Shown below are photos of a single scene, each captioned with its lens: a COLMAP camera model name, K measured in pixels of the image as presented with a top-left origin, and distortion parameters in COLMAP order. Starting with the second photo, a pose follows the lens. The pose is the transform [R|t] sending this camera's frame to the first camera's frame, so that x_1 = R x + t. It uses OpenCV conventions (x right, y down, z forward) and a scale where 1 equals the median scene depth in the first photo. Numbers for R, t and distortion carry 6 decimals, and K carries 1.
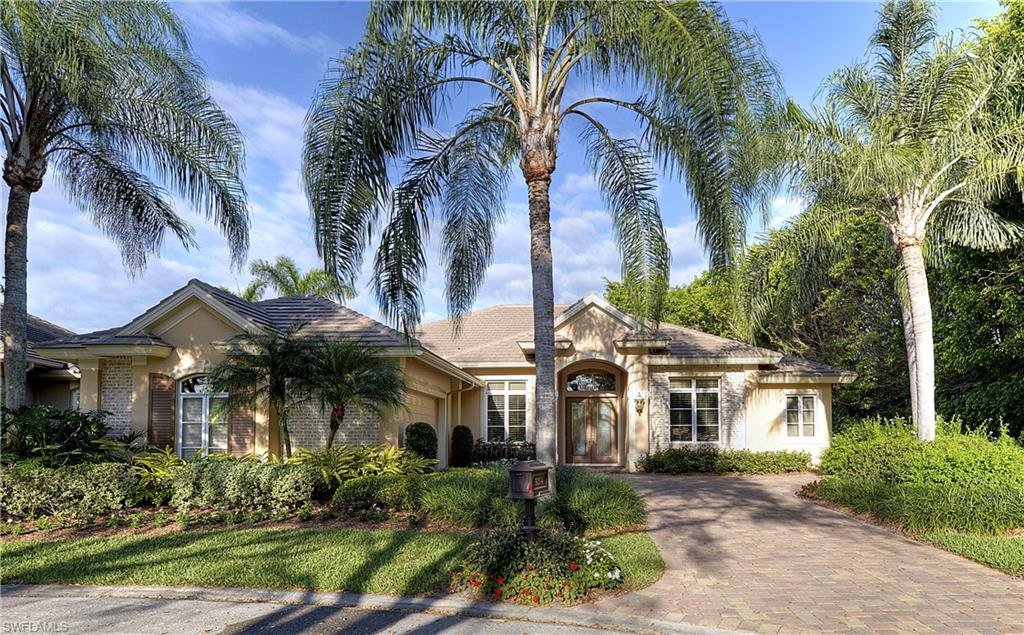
lens RADIAL K [[885.7, 0, 512.0], [0, 885.7, 317.5], [0, 0, 1]] dist [0.007311, 0.004132]
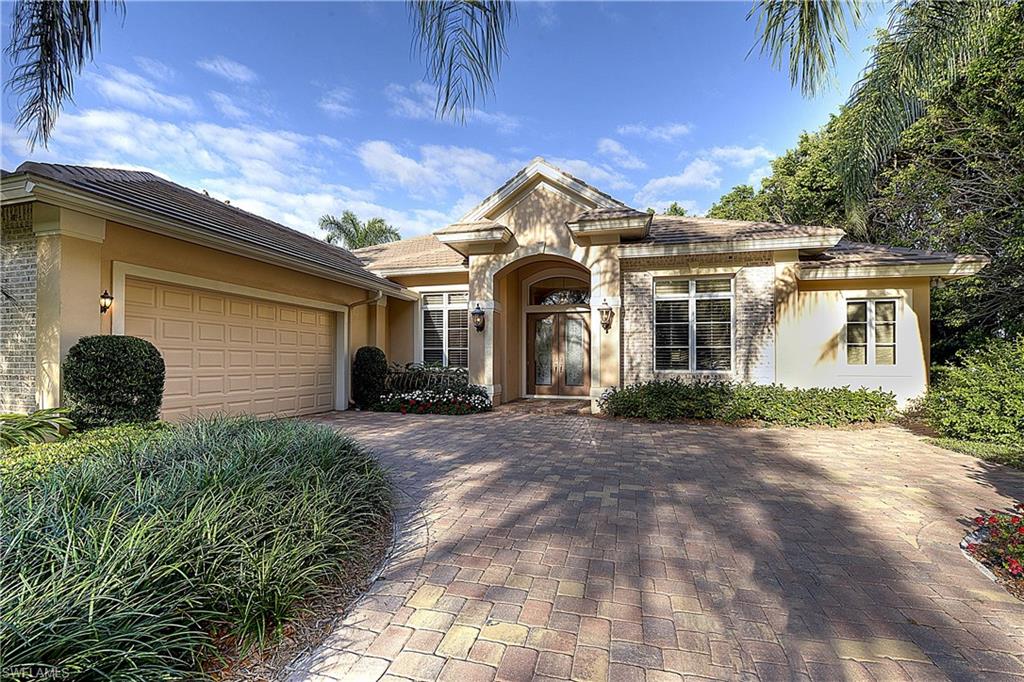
lens RADIAL K [[428.3, 0, 512.0], [0, 428.3, 341.0], [0, 0, 1]] dist [-0.033348, 0.000077]
pose [[0.962633, -0.002258, -0.270799, 0.161674], [0.027891, 0.995474, 0.090844, 0.083456], [0.269369, -0.095003, 0.958340, 0.651598]]
